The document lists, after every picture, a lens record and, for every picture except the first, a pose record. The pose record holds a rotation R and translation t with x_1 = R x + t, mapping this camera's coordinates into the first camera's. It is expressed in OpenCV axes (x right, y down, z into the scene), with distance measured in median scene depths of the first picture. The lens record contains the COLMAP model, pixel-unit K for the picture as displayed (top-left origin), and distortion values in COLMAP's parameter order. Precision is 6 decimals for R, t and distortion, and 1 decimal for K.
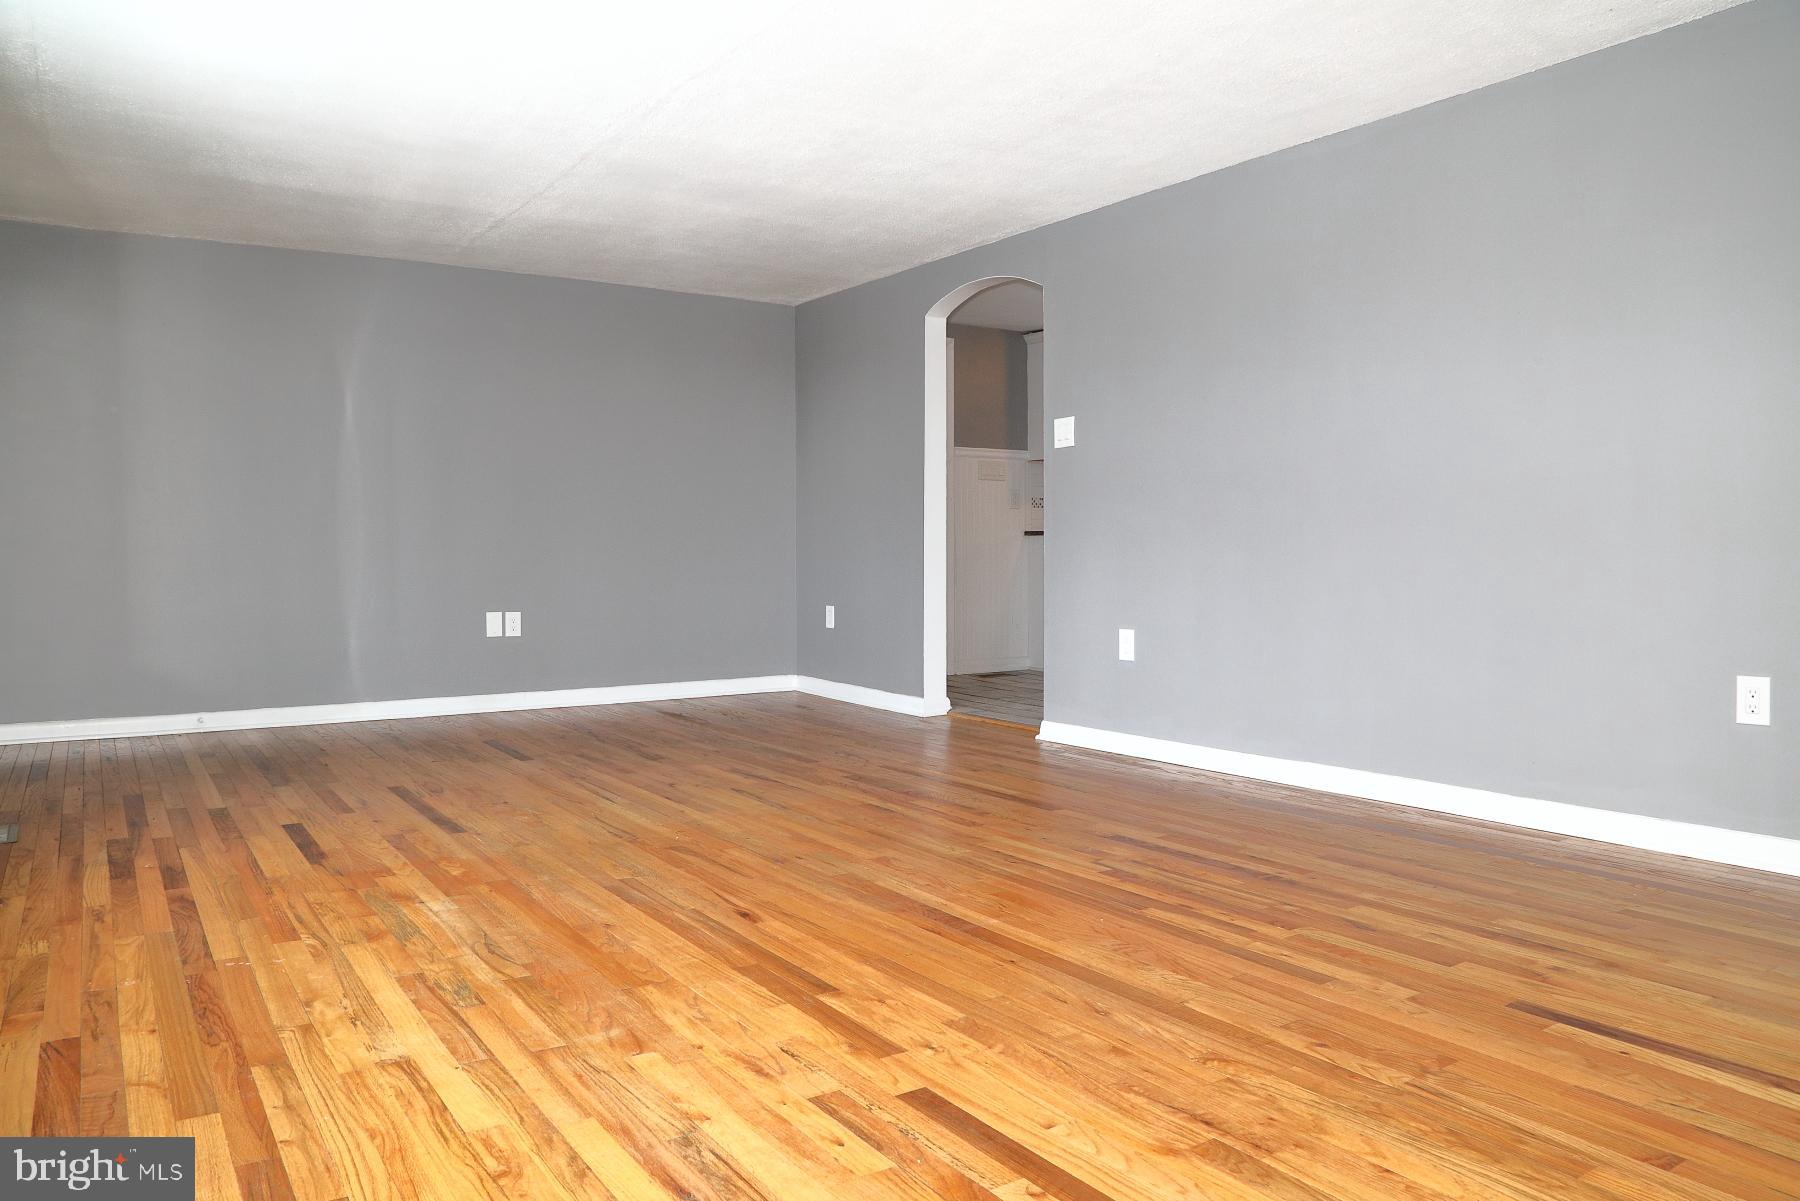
lens RADIAL K [[1241.6, 0, 899.9], [0, 1241.6, 596.1], [0, 0, 1]] dist [-0.087240, 0.002283]
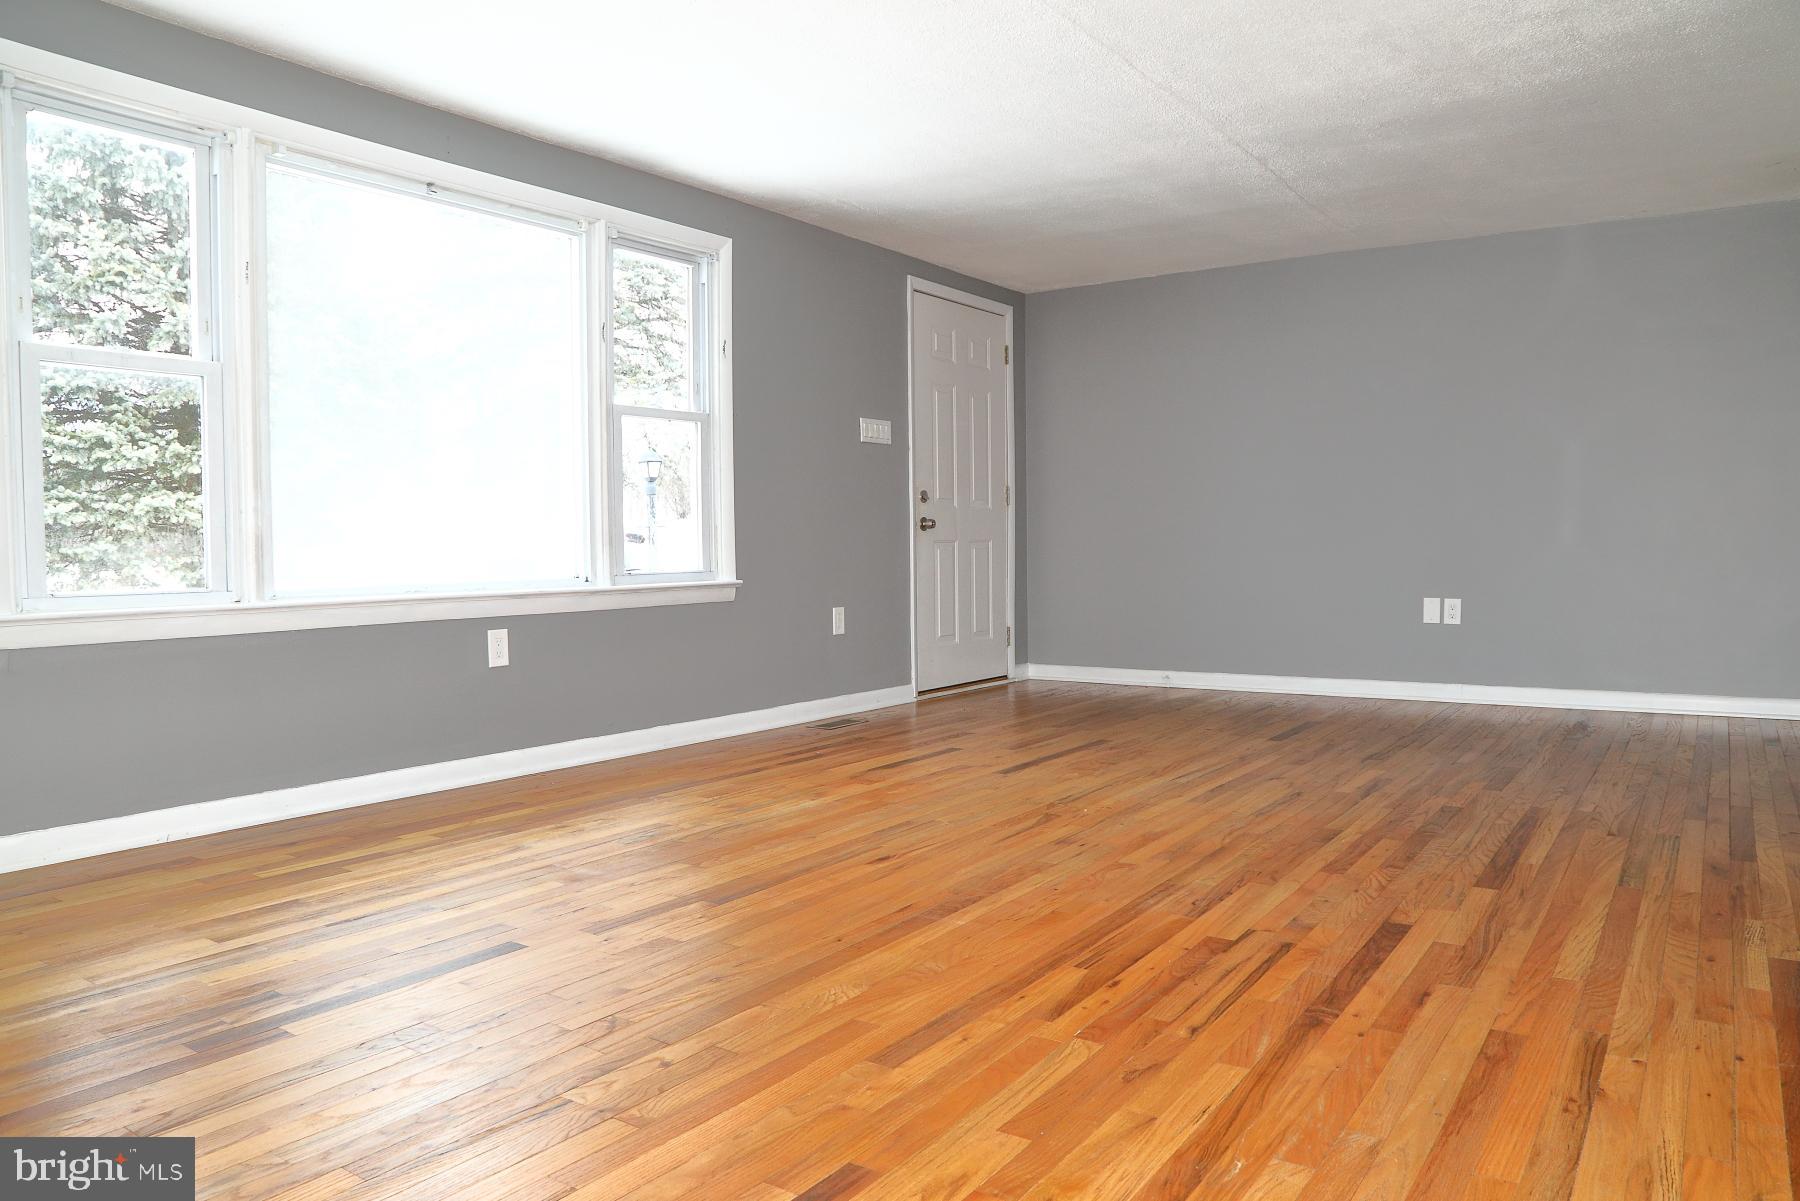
lens RADIAL K [[1241.6, 0, 899.3], [0, 1241.6, 602.0], [0, 0, 1]] dist [-0.087240, 0.002283]
pose [[0.367885, 0.042091, -0.928918, 1.112749], [-0.023430, 0.999077, 0.035991, -0.022921], [0.929576, 0.008524, 0.368532, 0.710251]]
